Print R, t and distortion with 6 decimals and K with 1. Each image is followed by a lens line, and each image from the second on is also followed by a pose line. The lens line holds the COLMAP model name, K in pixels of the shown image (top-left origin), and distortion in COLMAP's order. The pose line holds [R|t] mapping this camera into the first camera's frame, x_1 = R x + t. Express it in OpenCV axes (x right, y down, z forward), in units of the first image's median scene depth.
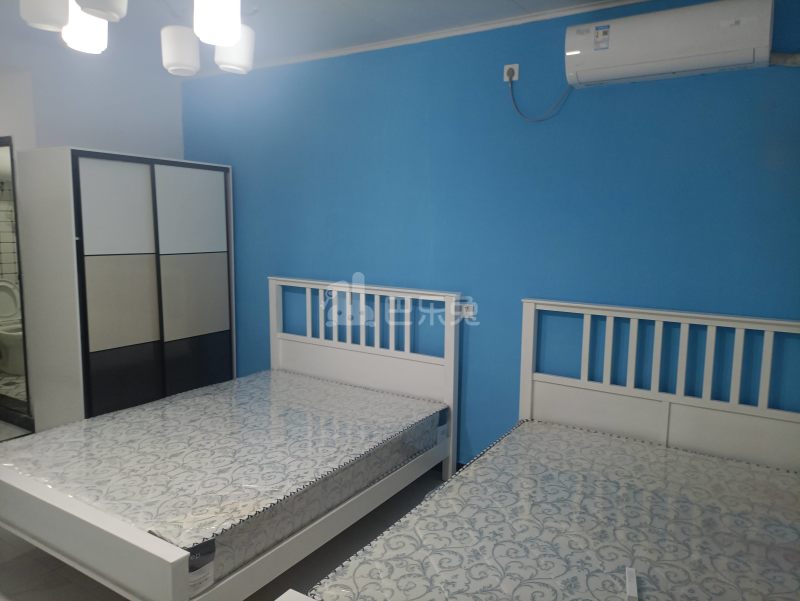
lens RADIAL K [[587.5, 0, 402.6], [0, 587.5, 305.6], [0, 0, 1]] dist [0.016353, -0.000038]
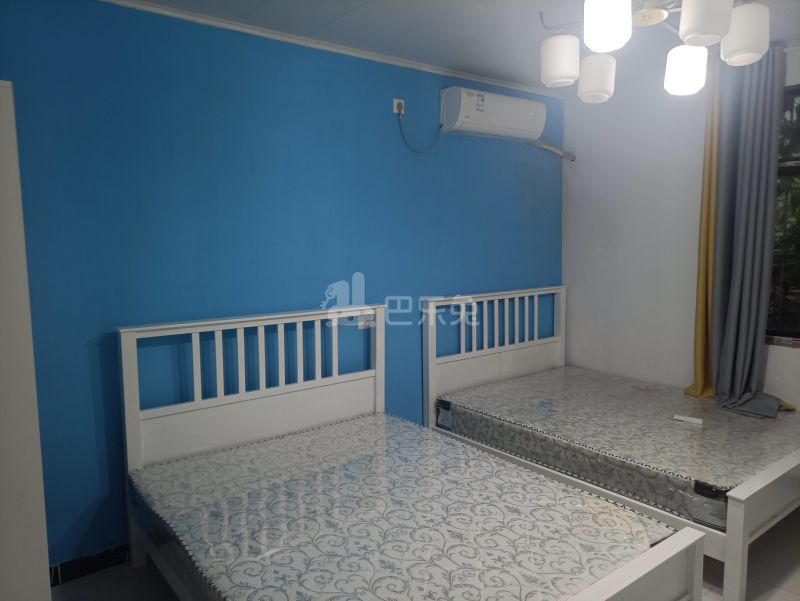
lens RADIAL K [[590.8, 0, 400.0], [0, 590.8, 300.5], [0, 0, 1]] dist [0.014822, 0.002378]
pose [[0.341413, -0.118329, 0.932435, -1.044478], [0.150865, 0.986080, 0.069897, -0.114563], [-0.927727, 0.116808, 0.354512, 0.708049]]
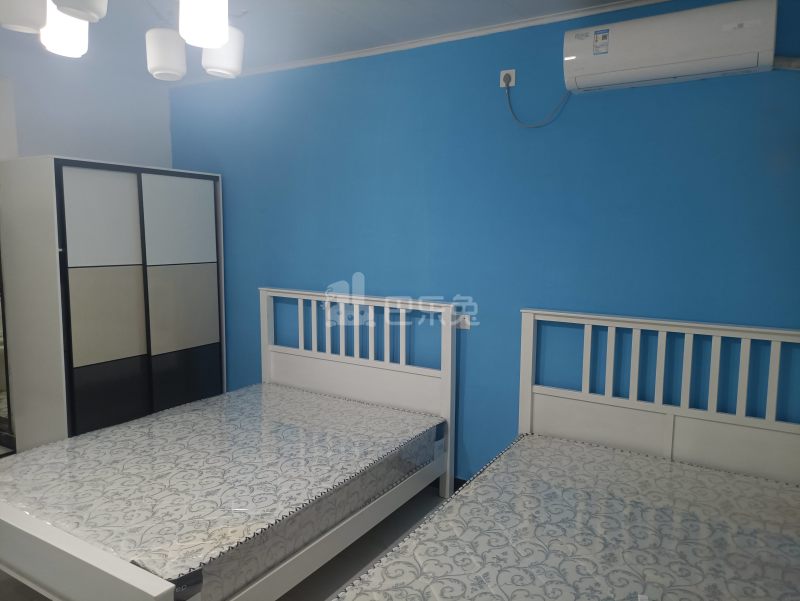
lens RADIAL K [[590.8, 0, 400.0], [0, 590.8, 300.5], [0, 0, 1]] dist [0.014822, 0.002378]
pose [[0.999942, -0.006353, 0.008689, -0.005795], [0.006542, 0.999737, -0.021973, -0.006554], [-0.008548, 0.022028, 0.999721, 0.029526]]
